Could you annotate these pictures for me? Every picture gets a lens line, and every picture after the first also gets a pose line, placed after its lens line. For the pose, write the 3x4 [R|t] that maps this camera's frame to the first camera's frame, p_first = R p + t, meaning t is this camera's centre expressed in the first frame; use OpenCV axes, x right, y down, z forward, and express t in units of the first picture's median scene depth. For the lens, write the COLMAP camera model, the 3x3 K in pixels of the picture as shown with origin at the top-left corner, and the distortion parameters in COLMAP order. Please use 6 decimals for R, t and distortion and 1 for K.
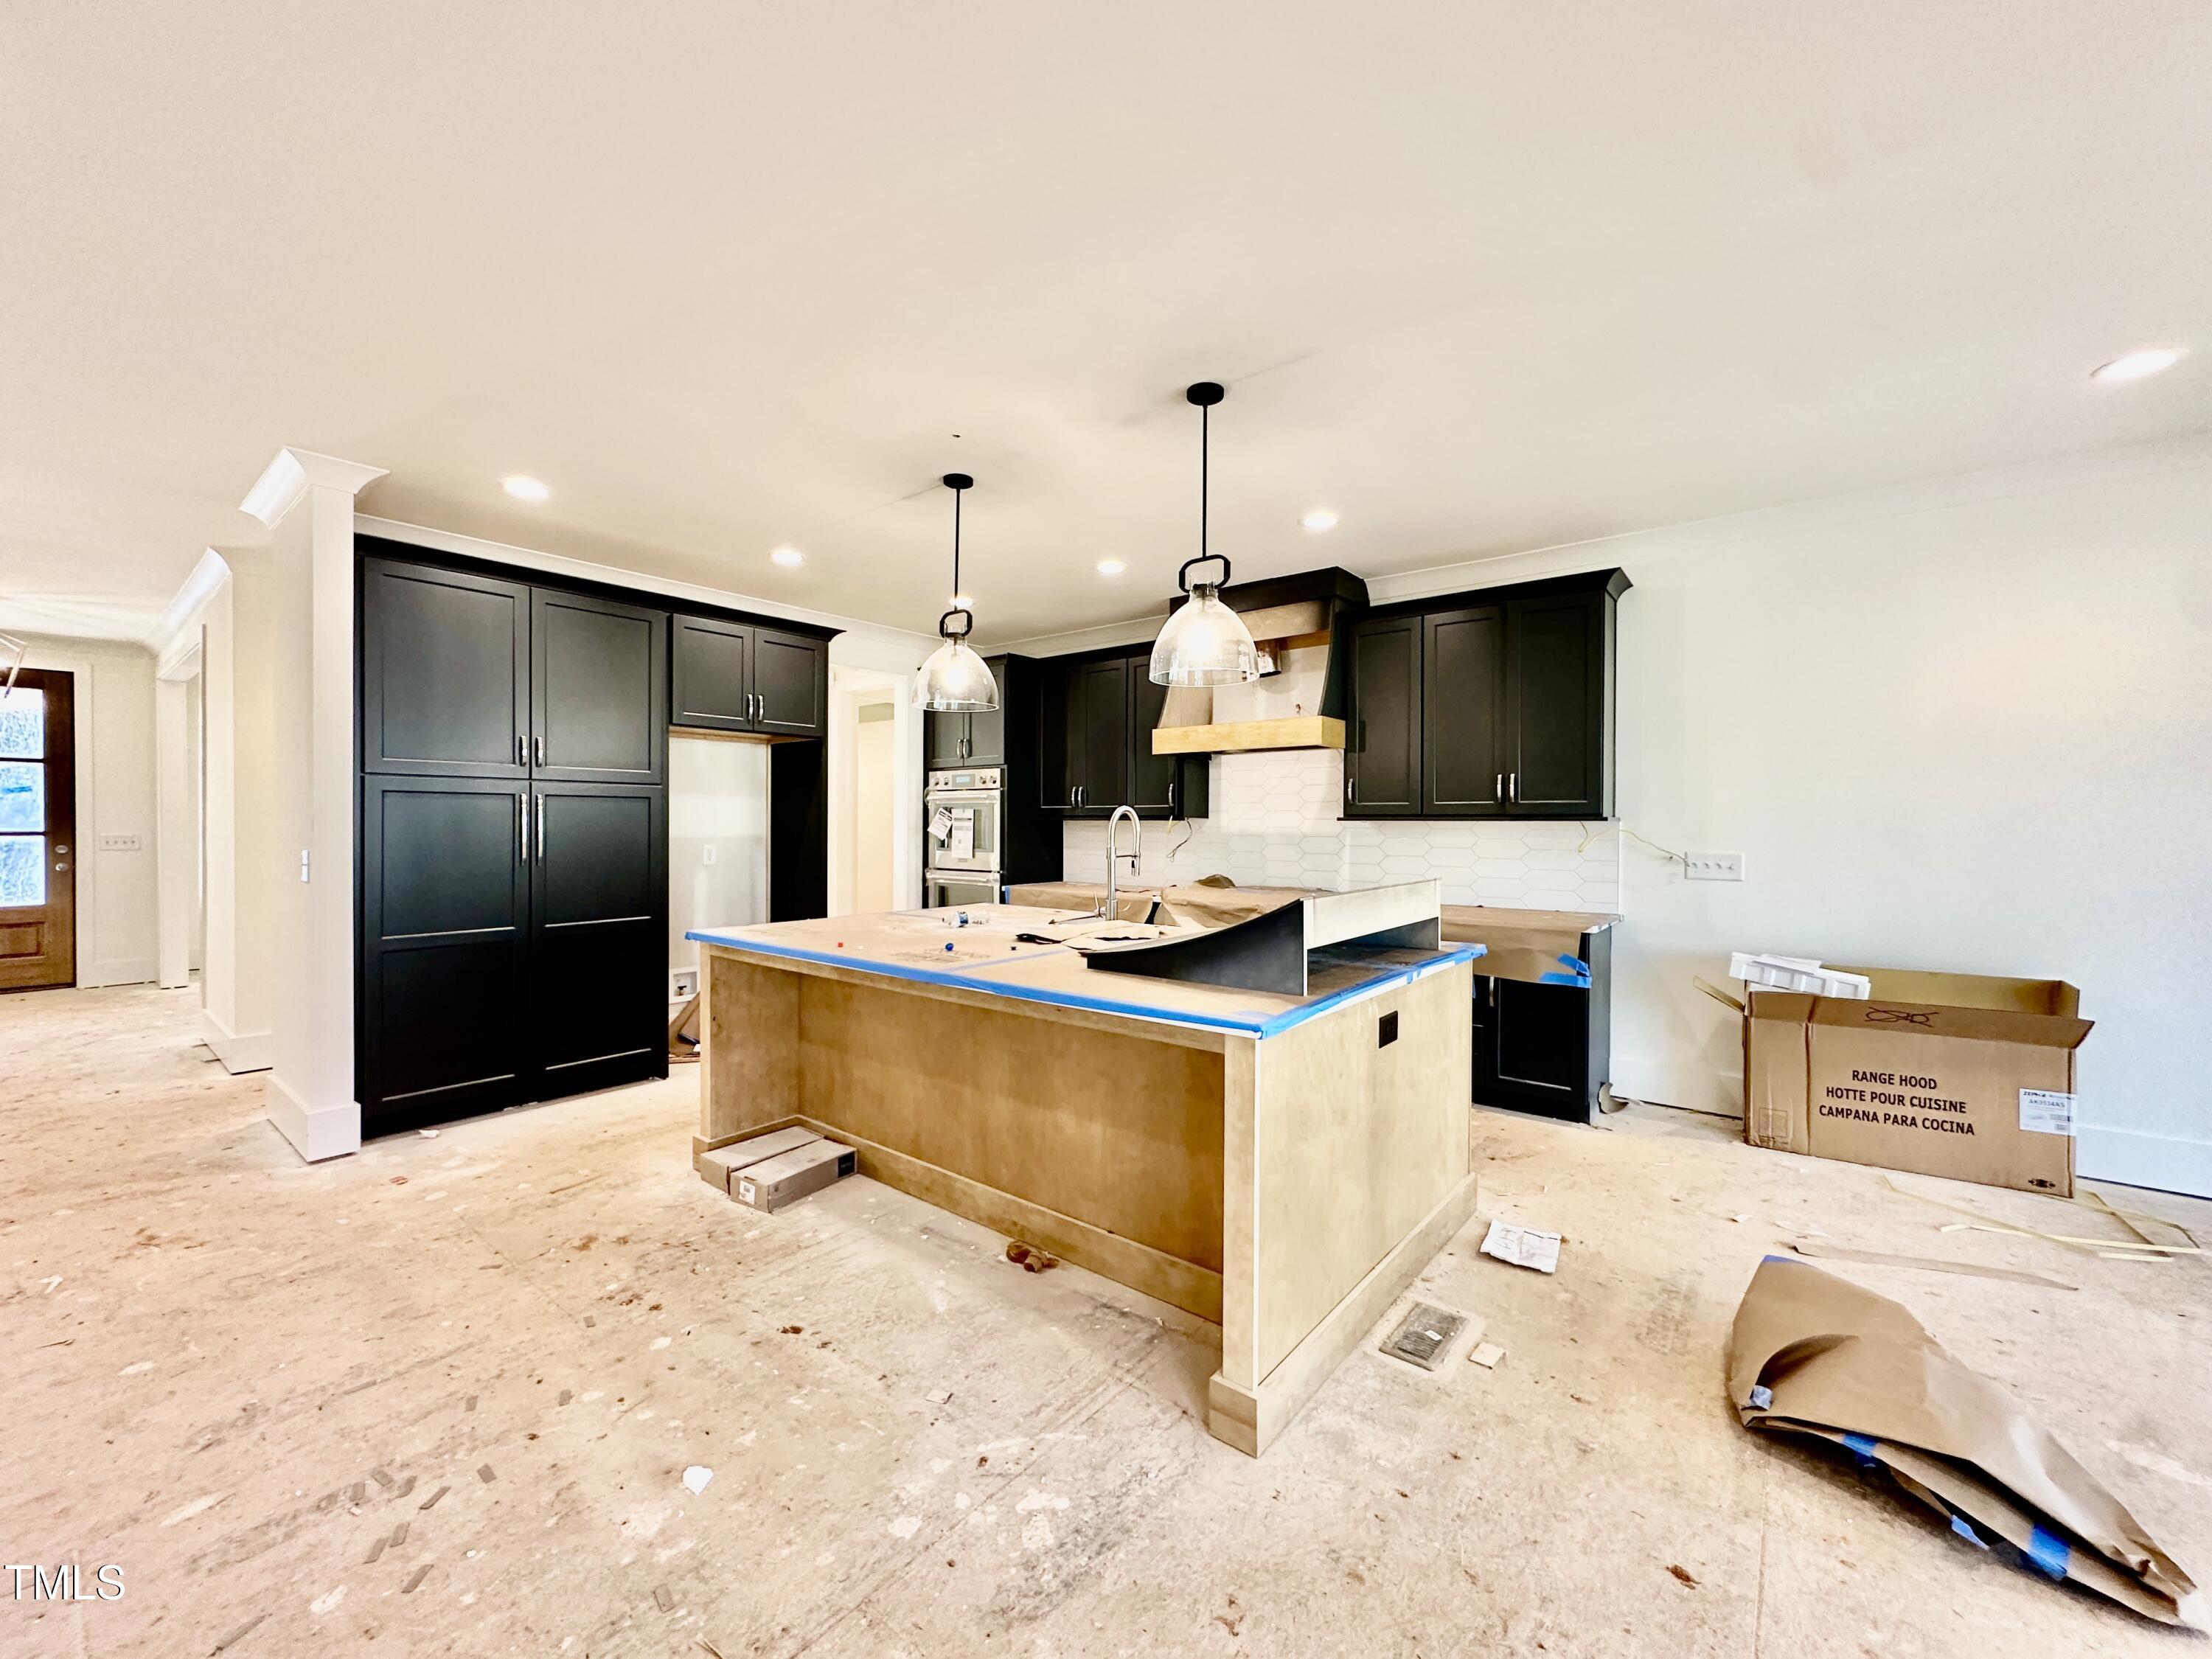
lens RADIAL K [[892.7, 0, 1104.0], [0, 892.7, 807.6], [0, 0, 1]] dist [-0.003701, 0.000763]
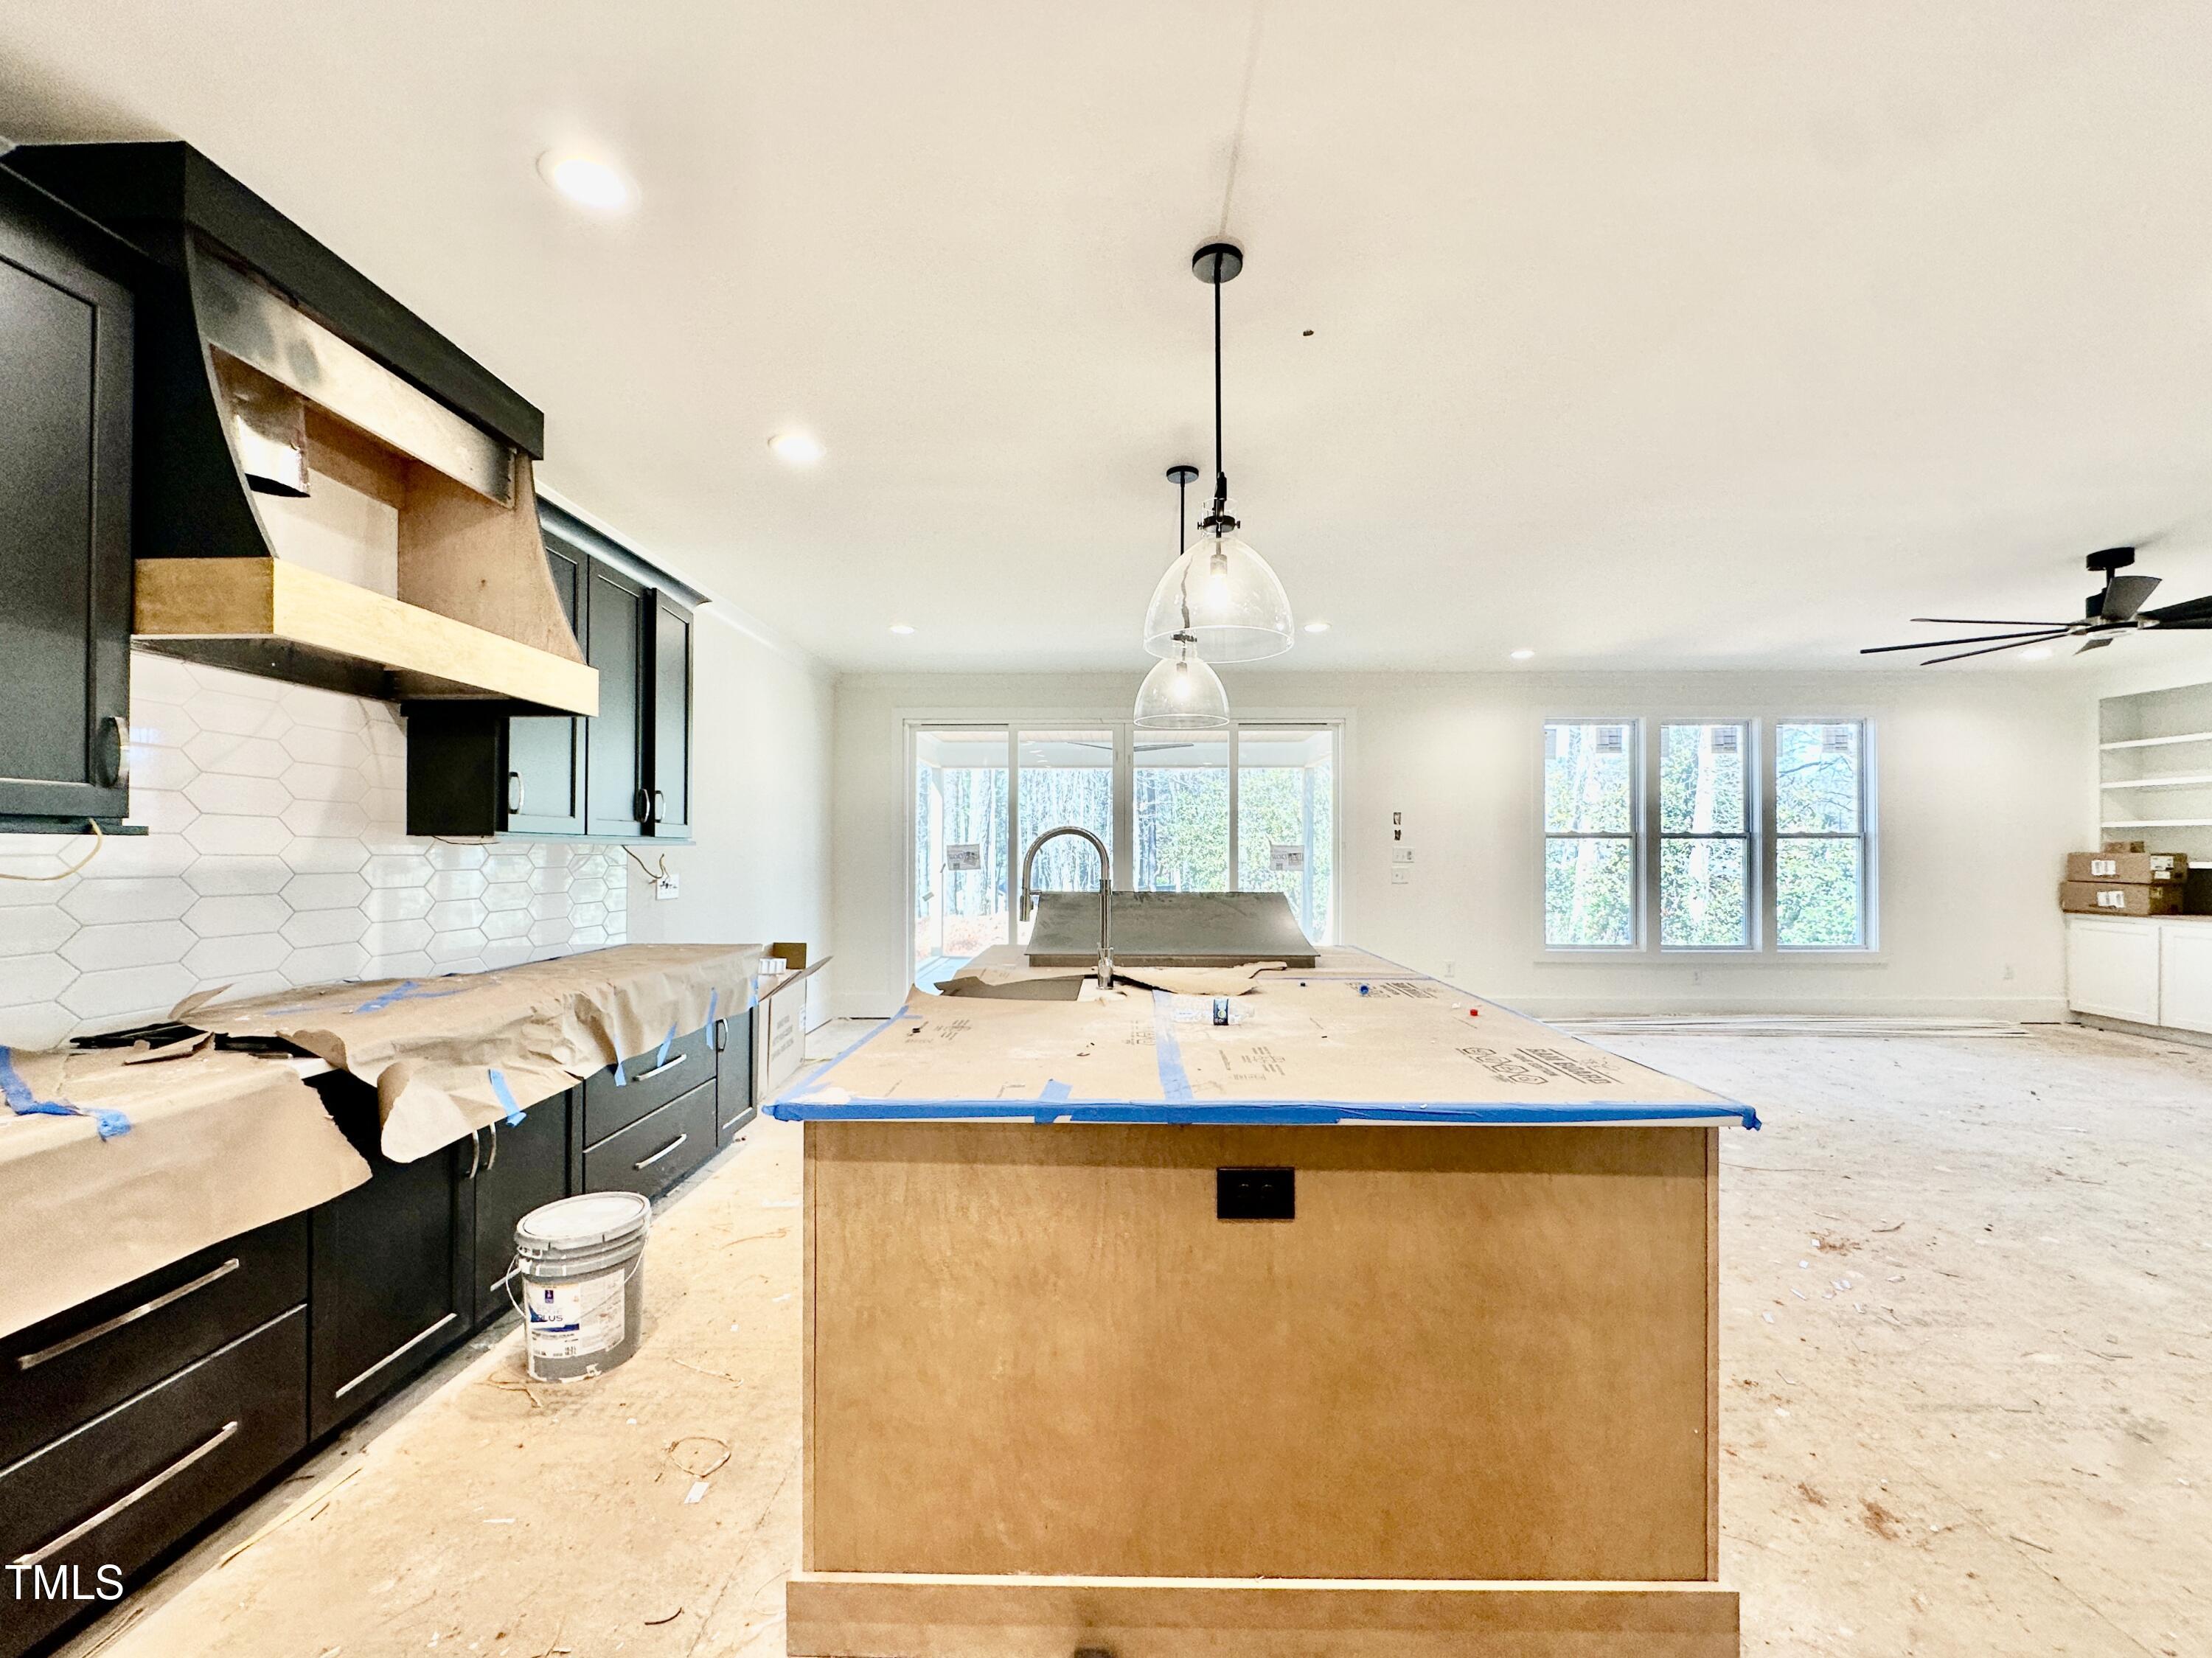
lens RADIAL K [[892.7, 0, 1112.3], [0, 892.7, 845.4], [0, 0, 1]] dist [-0.003701, 0.000763]
pose [[-0.624813, 0.002281, 0.780771, -0.725316], [-0.019037, 0.999654, -0.018155, 0.033144], [-0.780542, -0.026207, -0.624554, 1.806941]]
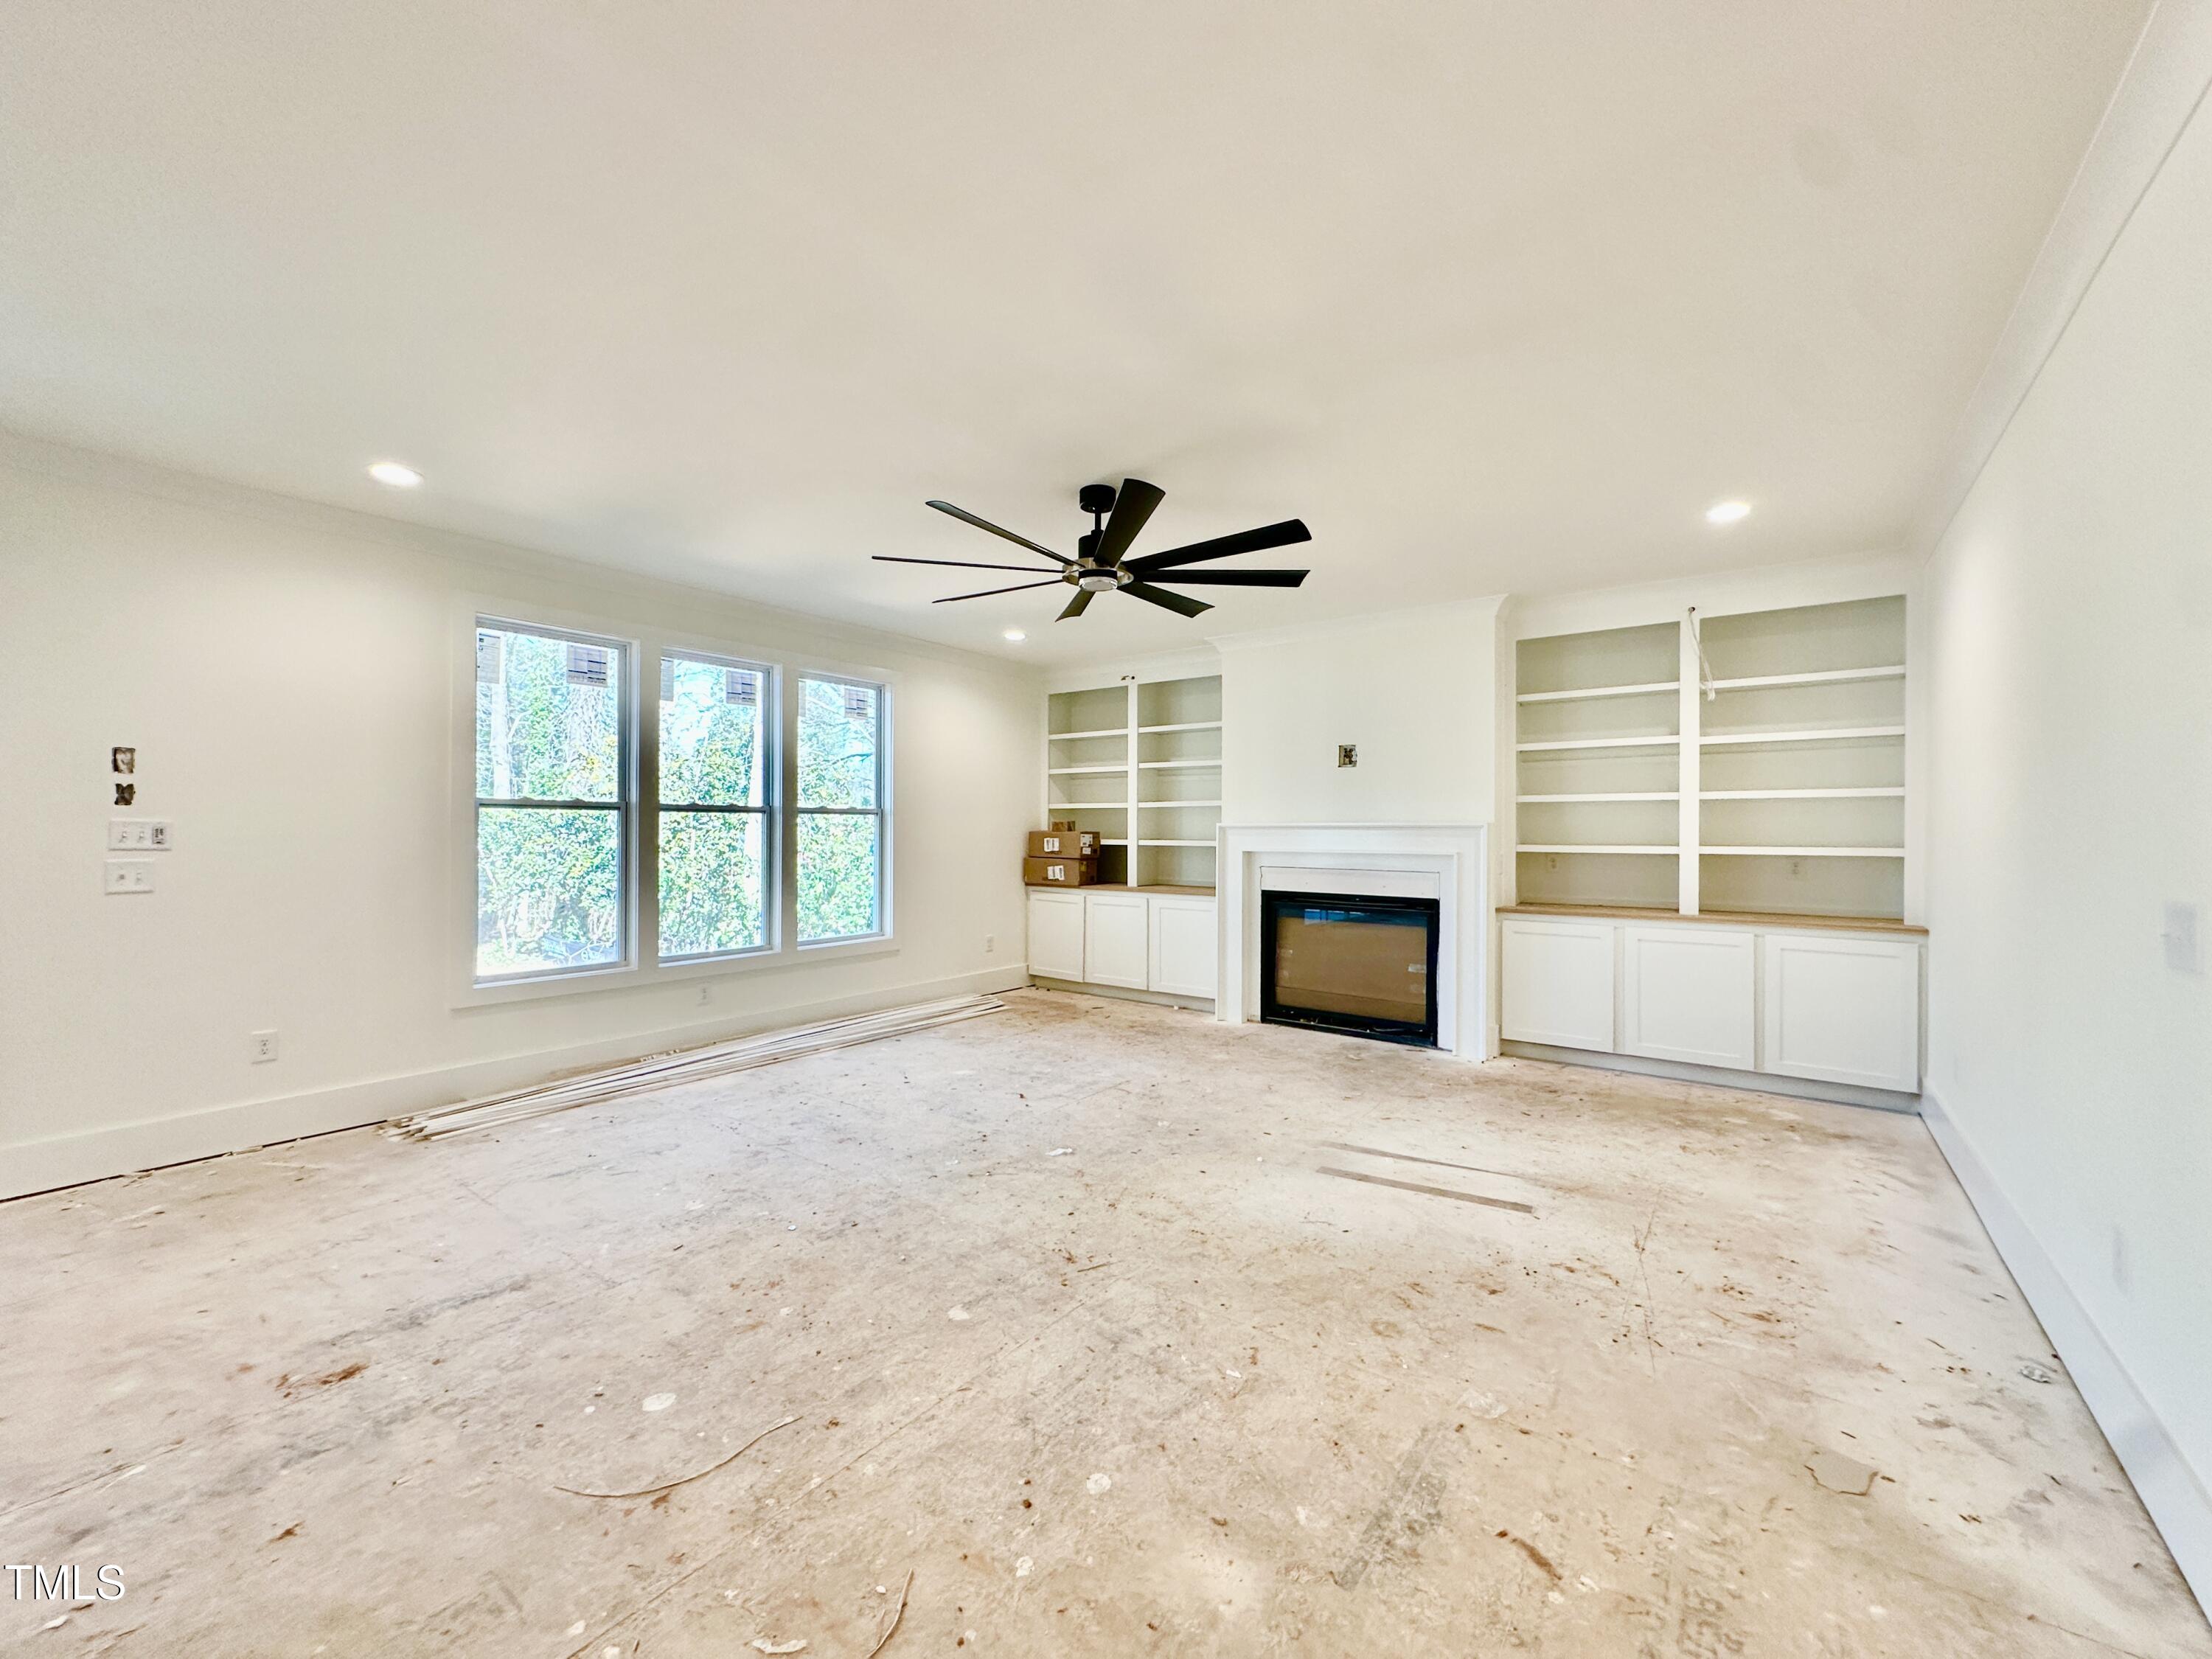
lens RADIAL K [[892.7, 0, 1089.4], [0, 892.7, 821.7], [0, 0, 1]] dist [-0.003701, 0.000763]
pose [[-0.999622, -0.006867, -0.026621, -0.565258], [-0.006054, 0.999517, -0.030497, 0.011558], [0.026817, -0.030324, -0.999180, 0.891351]]
